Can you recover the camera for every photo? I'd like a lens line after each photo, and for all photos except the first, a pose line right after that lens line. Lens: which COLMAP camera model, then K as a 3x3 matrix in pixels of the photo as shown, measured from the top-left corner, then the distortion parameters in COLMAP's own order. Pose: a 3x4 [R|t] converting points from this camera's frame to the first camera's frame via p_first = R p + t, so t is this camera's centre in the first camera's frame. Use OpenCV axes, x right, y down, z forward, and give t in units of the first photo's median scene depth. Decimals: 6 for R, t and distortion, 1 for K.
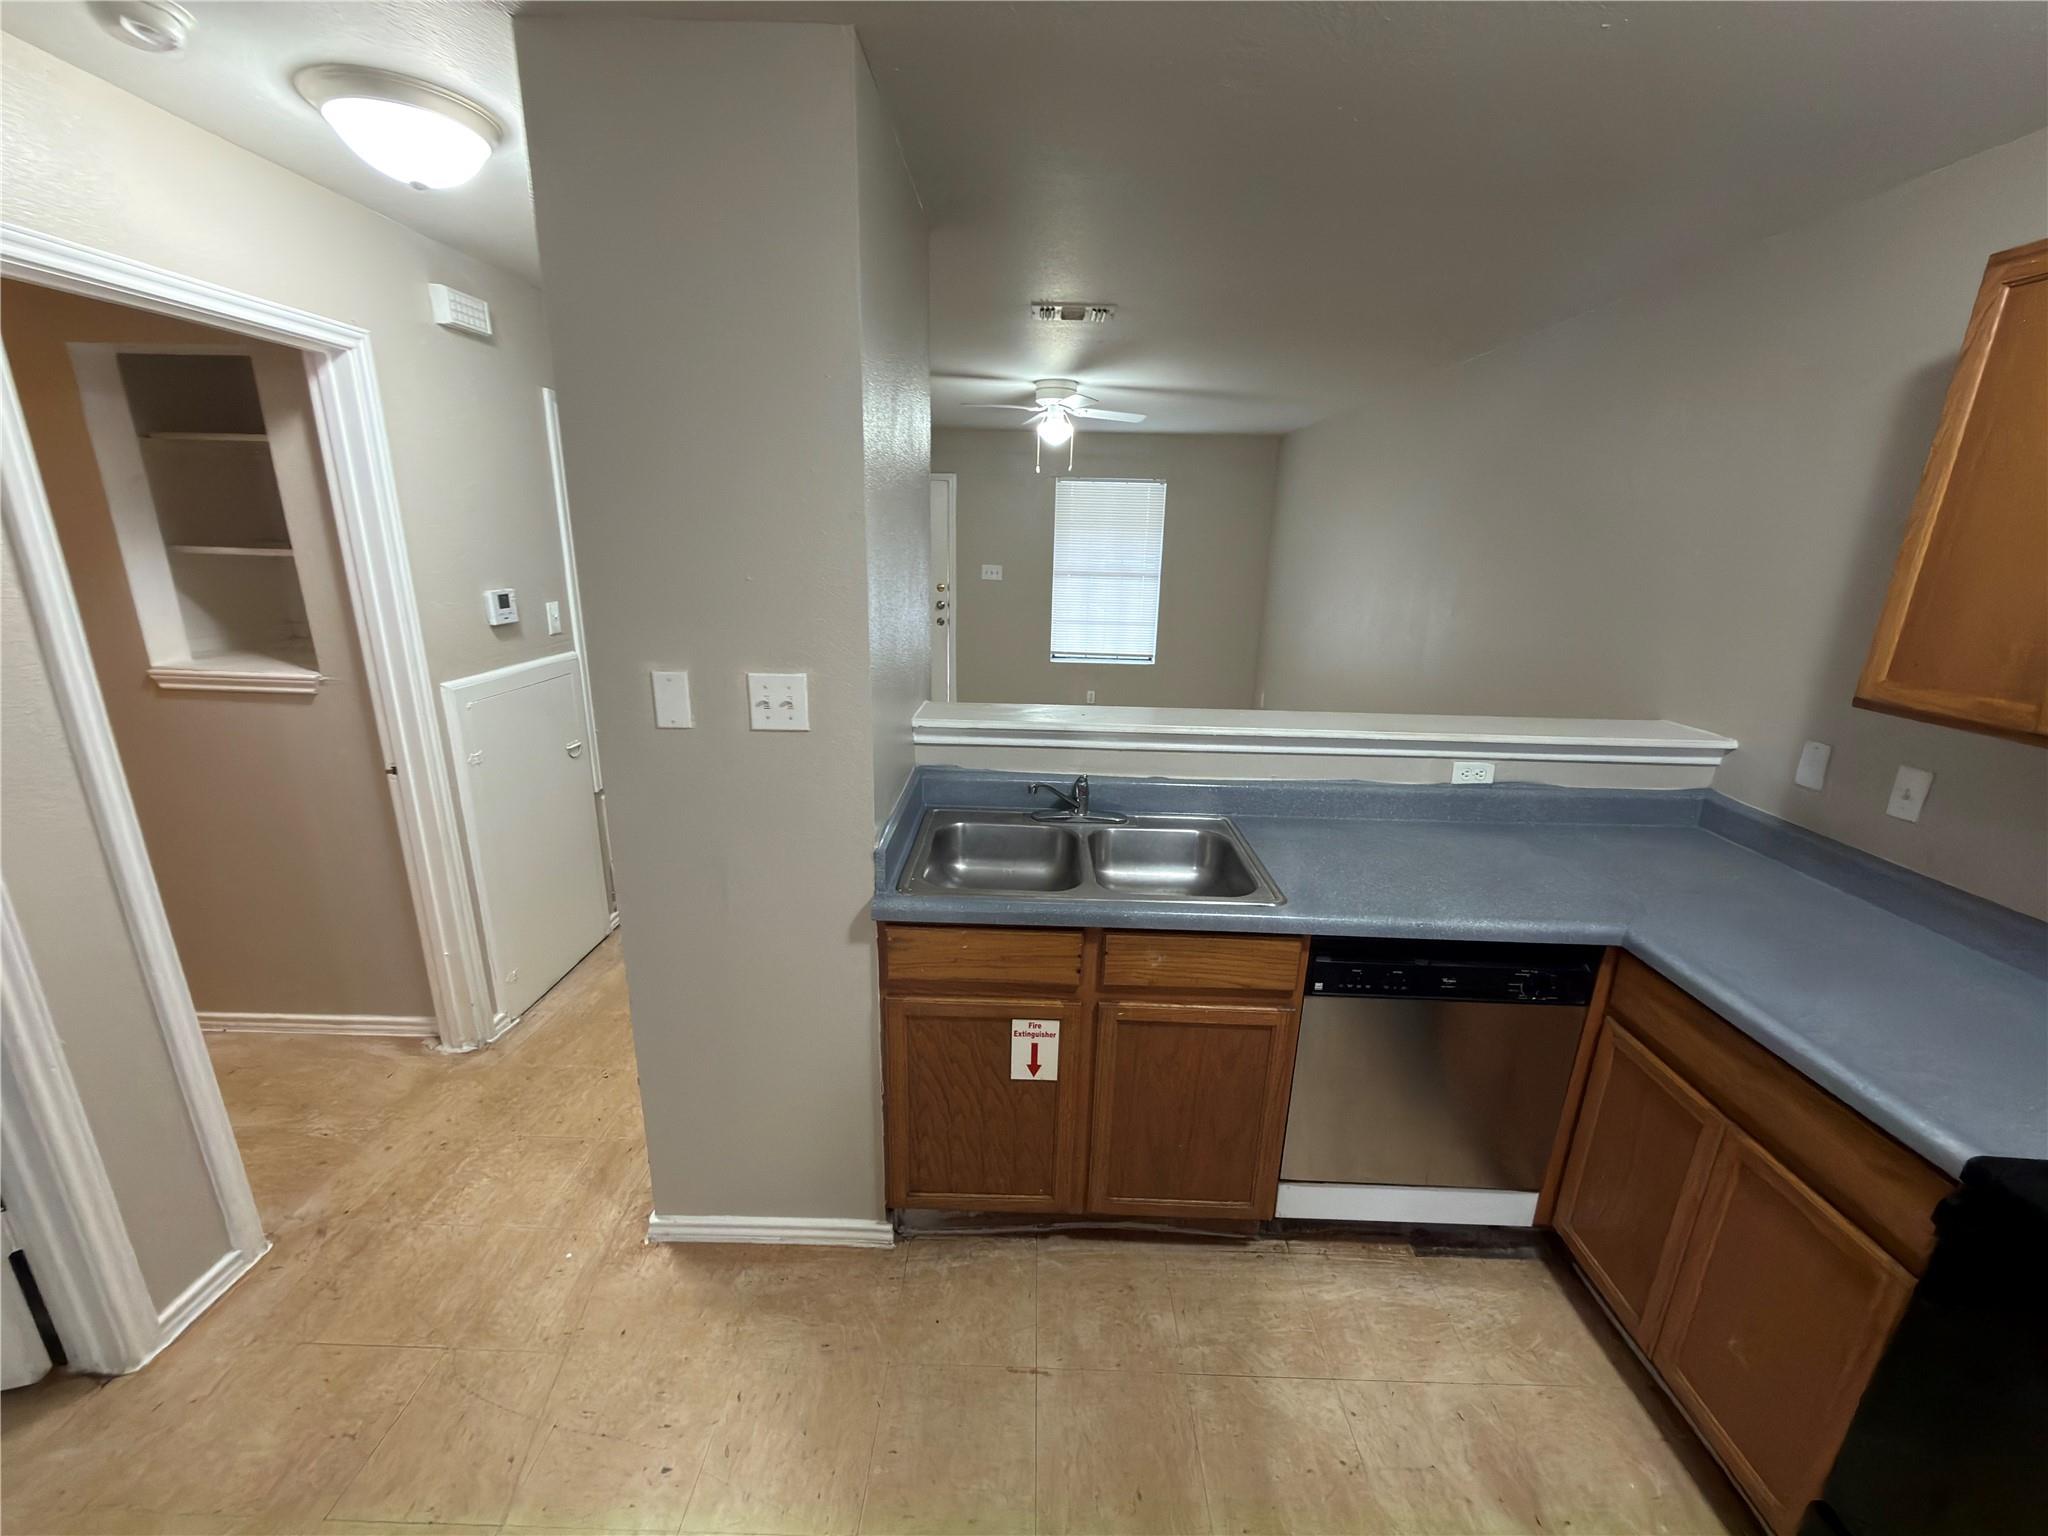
lens RADIAL K [[816.6, 0, 1026.0], [0, 816.6, 764.9], [0, 0, 1]] dist [0.000840, -0.000080]
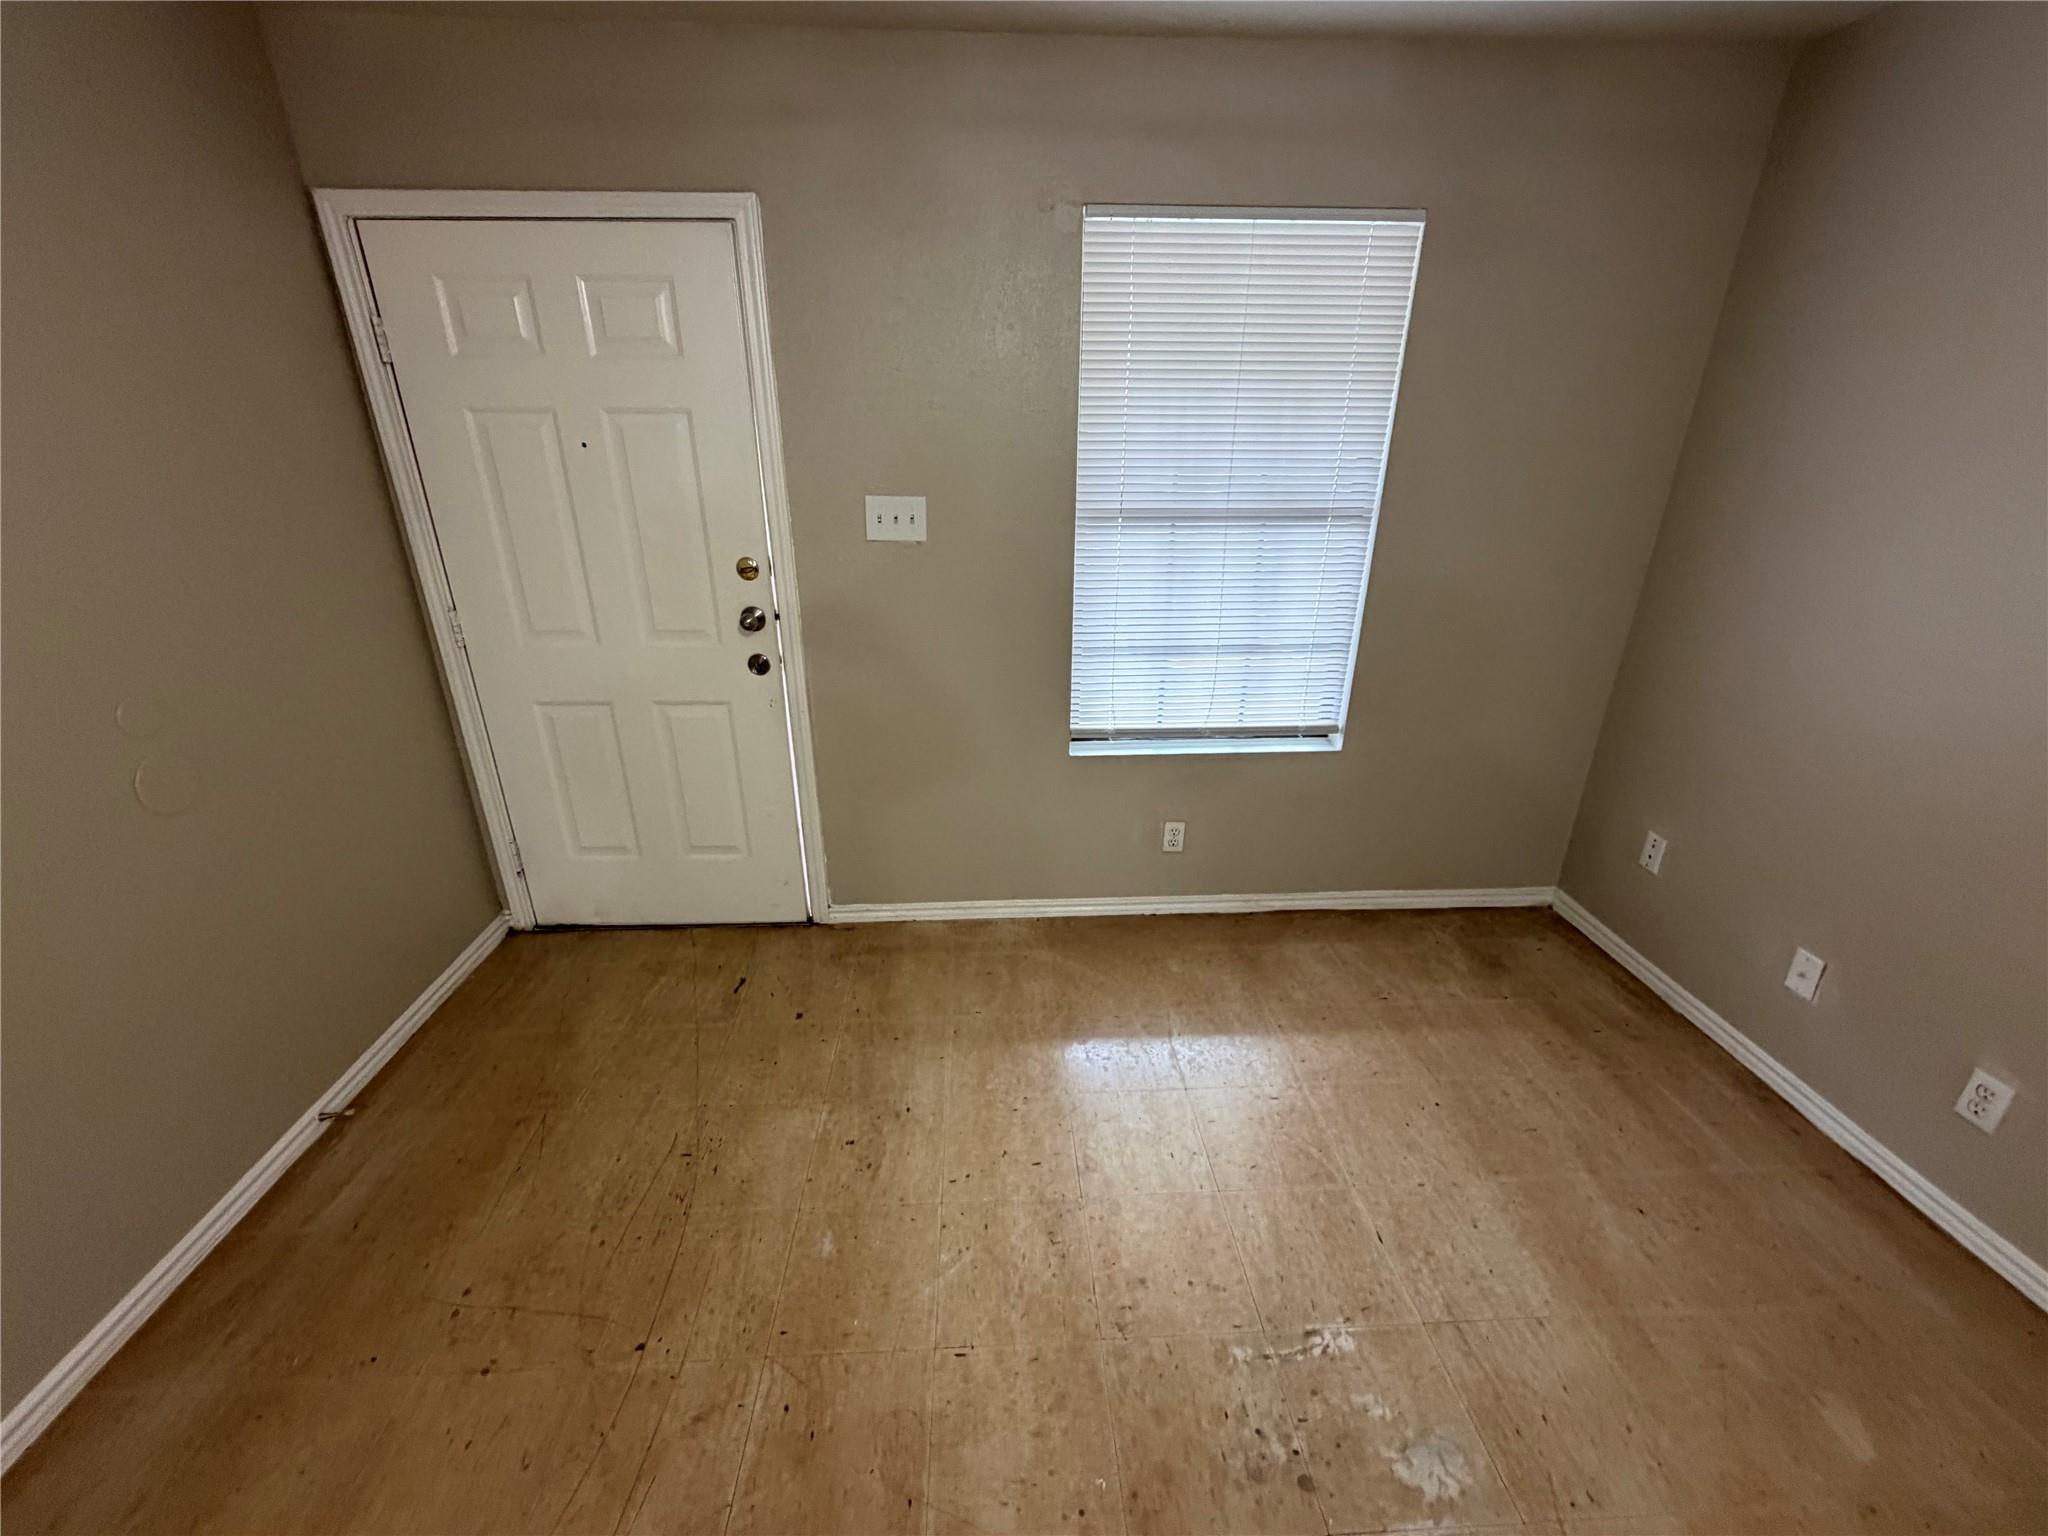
lens RADIAL K [[816.6, 0, 1026.0], [0, 816.6, 764.9], [0, 0, 1]] dist [0.000840, -0.000080]
pose [[0.997197, -0.045803, 0.059161, -0.046603], [0.039638, 0.994047, 0.101485, -0.625430], [-0.063457, -0.098856, 0.993076, 2.438205]]
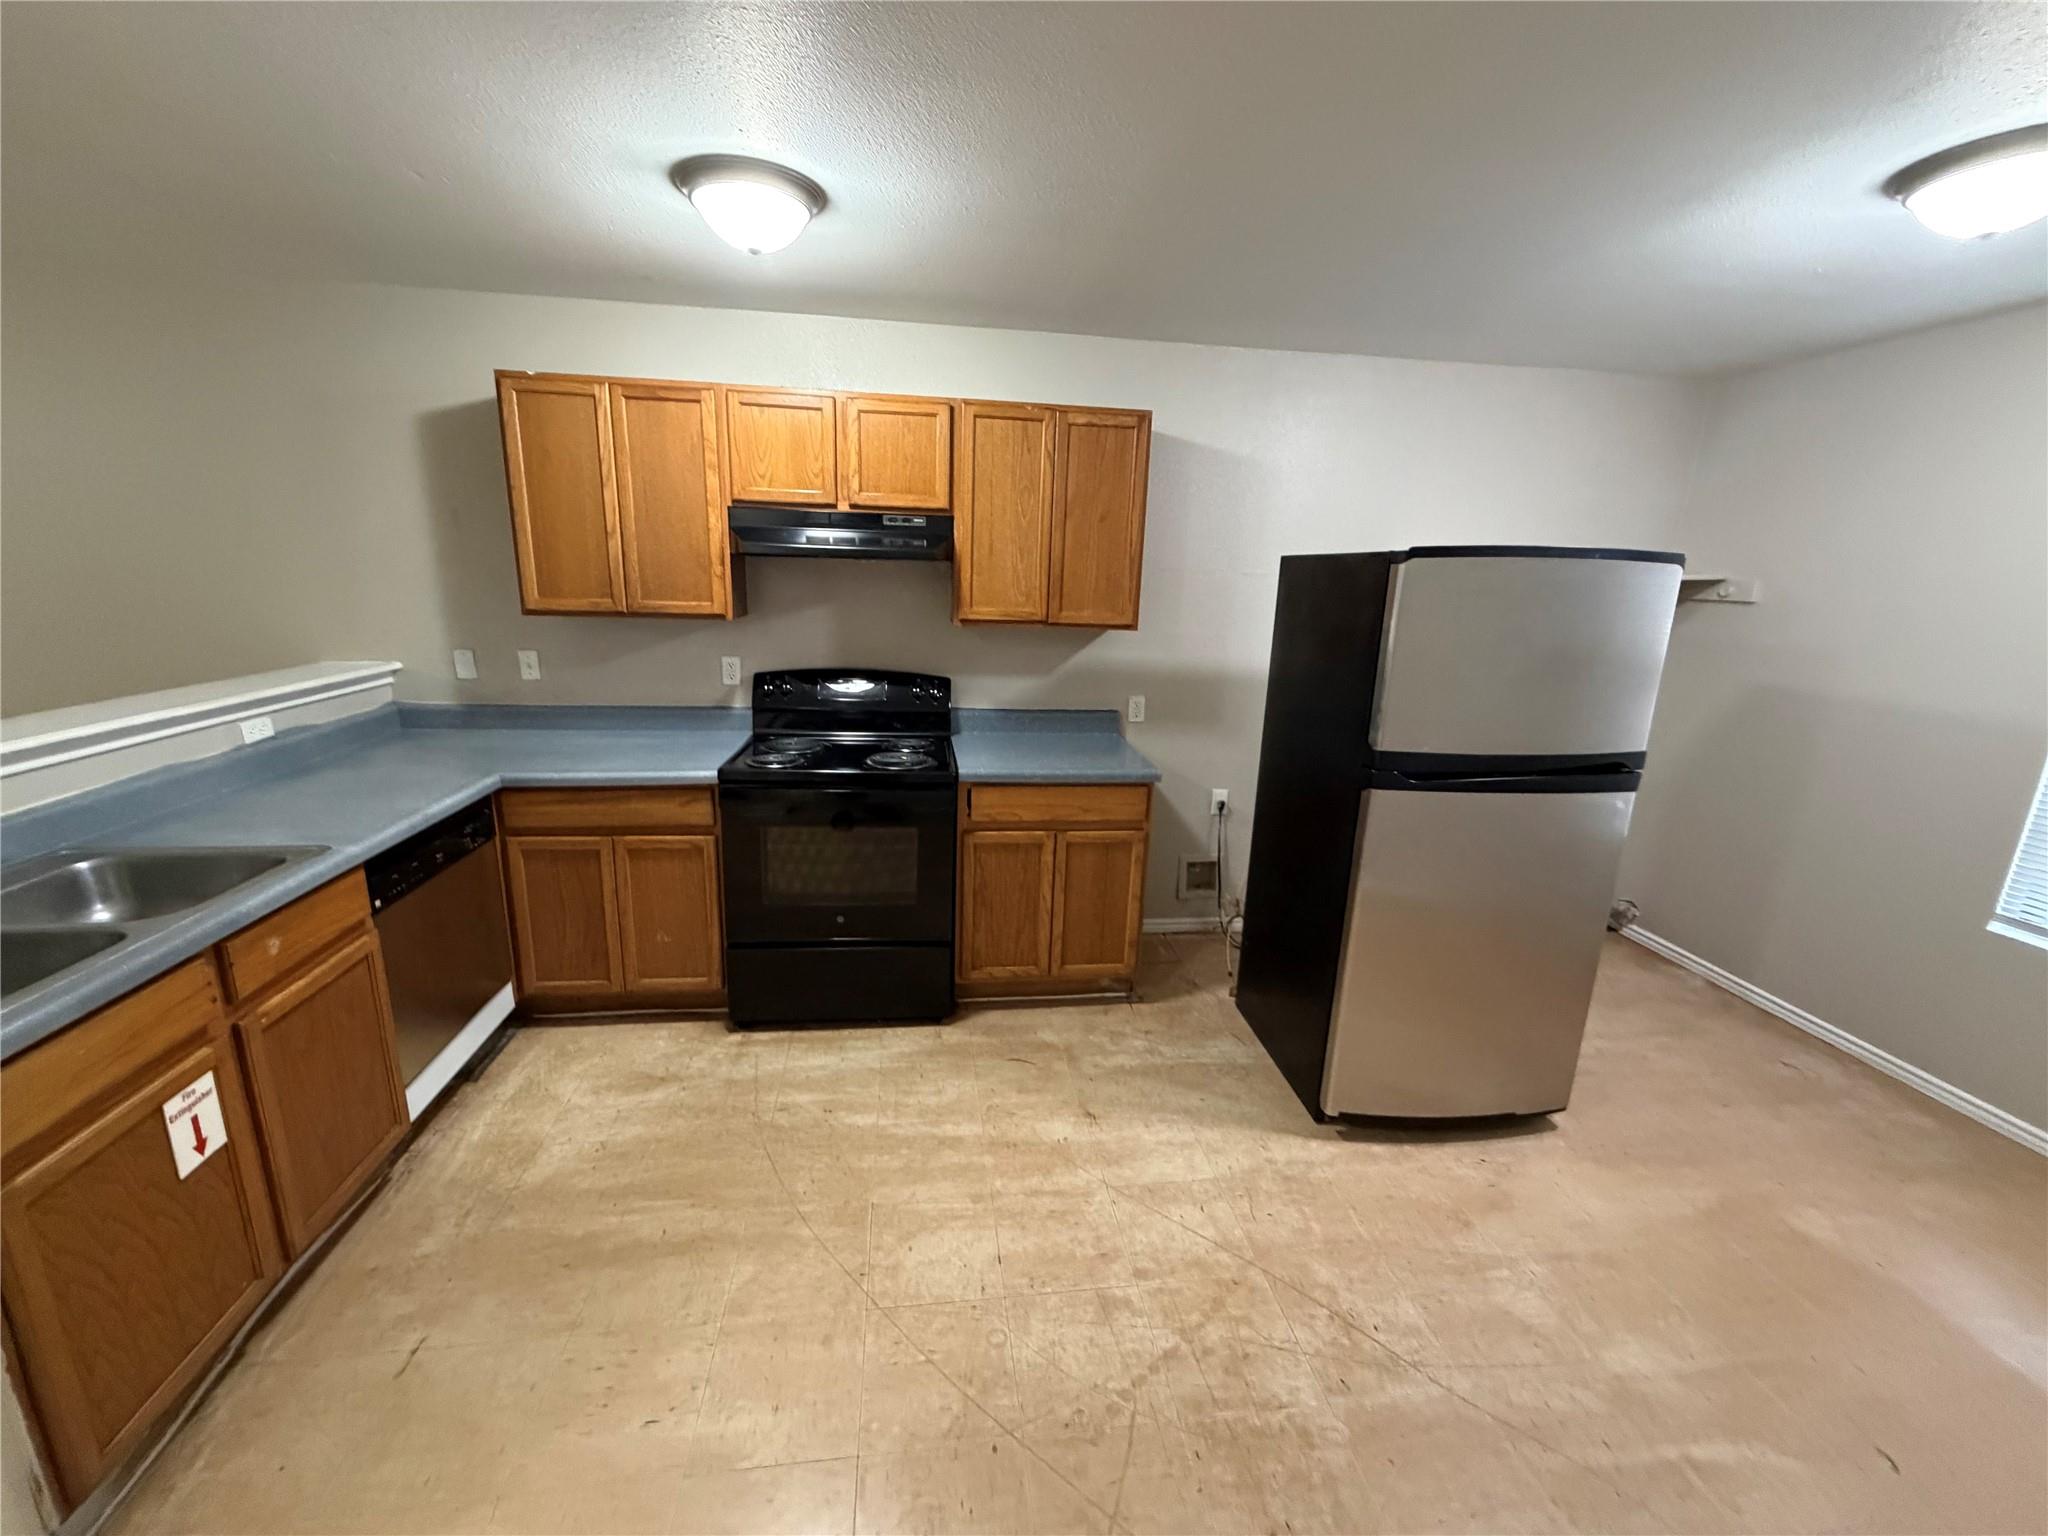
lens RADIAL K [[816.6, 0, 1026.0], [0, 816.6, 764.9], [0, 0, 1]] dist [0.000840, -0.000080]
pose [[-0.152045, -0.265086, 0.952162, -0.814438], [0.237345, 0.925381, 0.295530, -0.031969], [-0.959453, 0.270925, -0.077783, 0.162258]]
